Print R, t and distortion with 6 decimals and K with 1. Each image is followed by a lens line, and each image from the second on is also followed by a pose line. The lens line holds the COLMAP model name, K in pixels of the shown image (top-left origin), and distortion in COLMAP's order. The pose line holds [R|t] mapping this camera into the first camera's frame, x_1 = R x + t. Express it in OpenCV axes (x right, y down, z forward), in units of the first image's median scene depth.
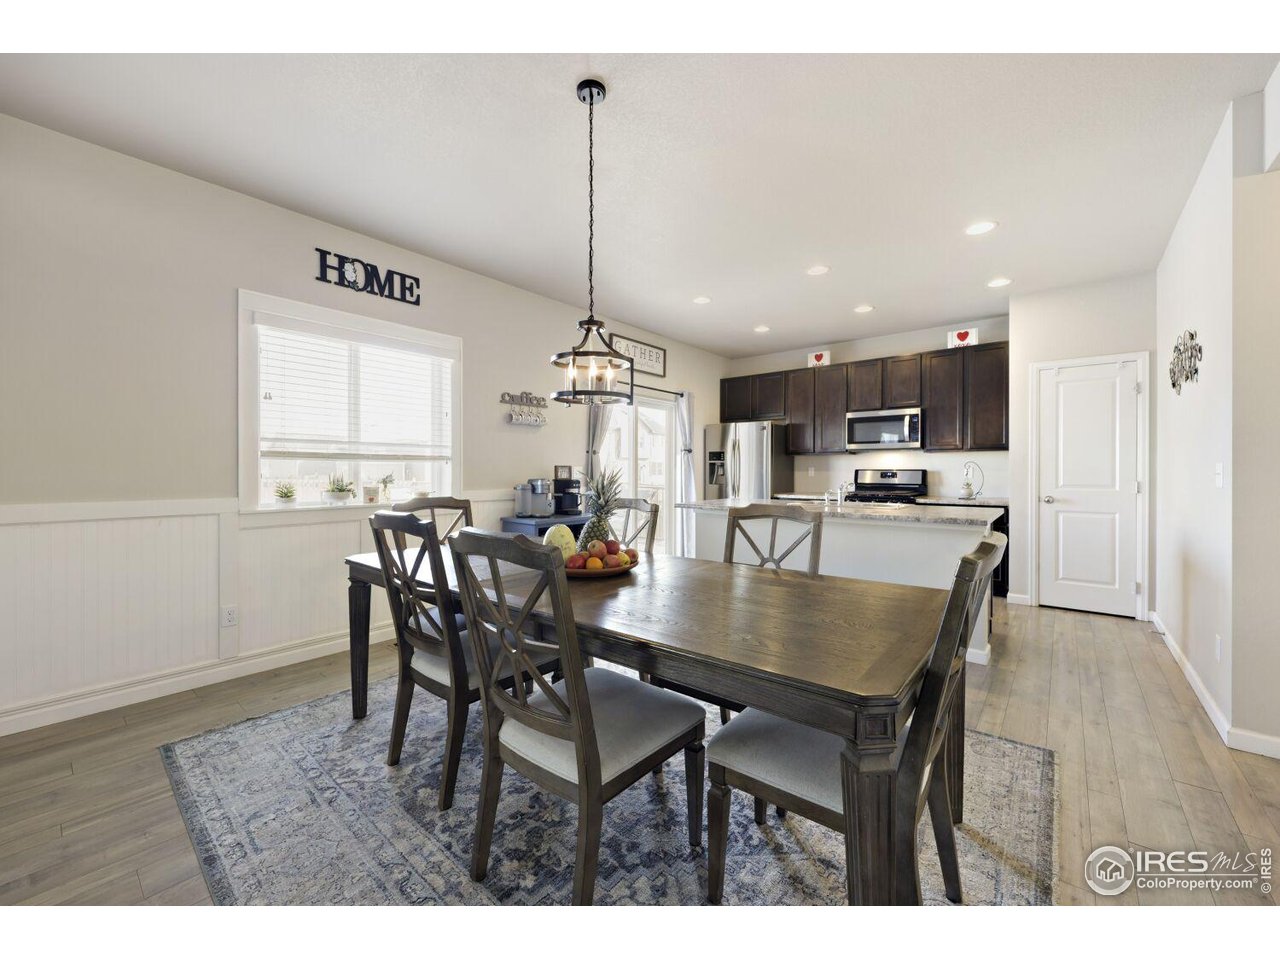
lens RADIAL K [[498.8, 0, 641.5], [0, 498.8, 476.5], [0, 0, 1]] dist [-0.001038, -0.001664]
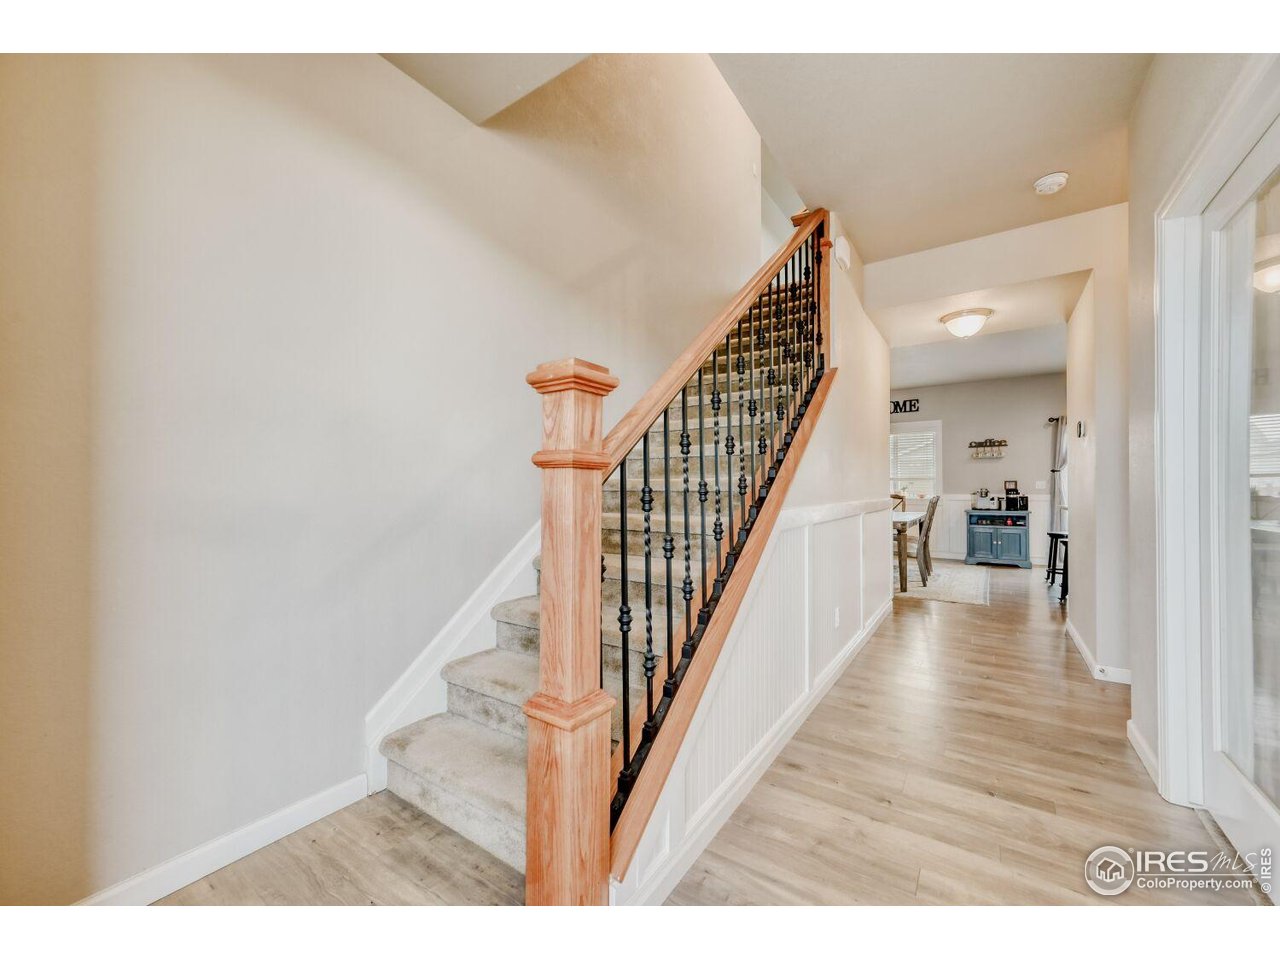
lens RADIAL K [[498.8, 0, 643.4], [0, 498.8, 484.8], [0, 0, 1]] dist [-0.001038, -0.001664]
pose [[0.102450, 0.001972, -0.994736, 1.391803], [-0.005602, 0.999983, 0.001405, -0.004517], [0.994722, 0.005429, 0.102459, -0.390335]]
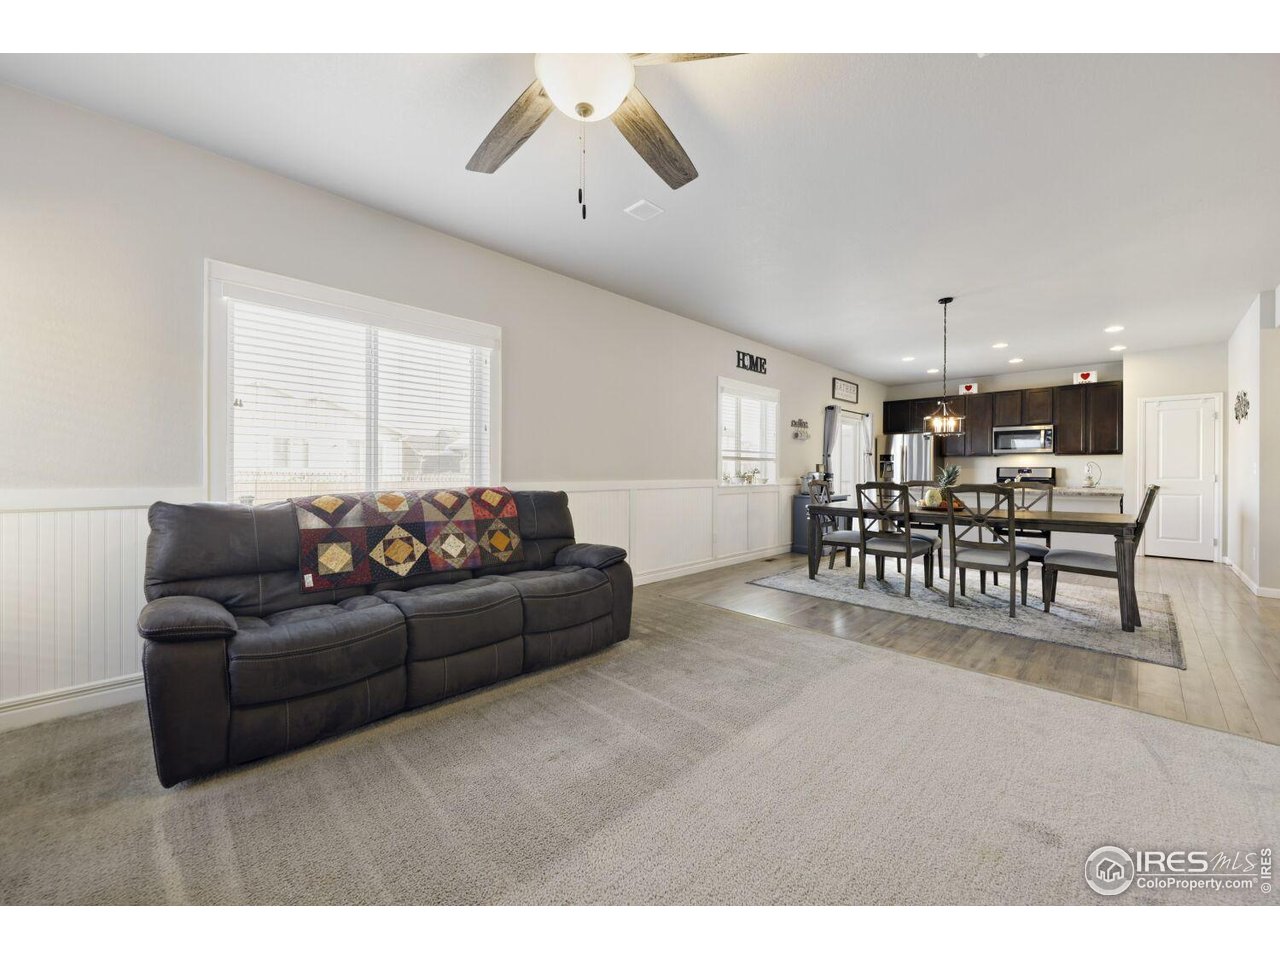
lens RADIAL K [[475.4, 0, 641.8], [0, 475.4, 475.1], [0, 0, 1]] dist [-0.011102, 0.000380]
pose [[0.993407, 0.003759, -0.114581, -0.575047], [-0.003759, 0.999993, 0.000216, 0.016301], [0.114581, 0.000217, 0.993414, -0.613713]]
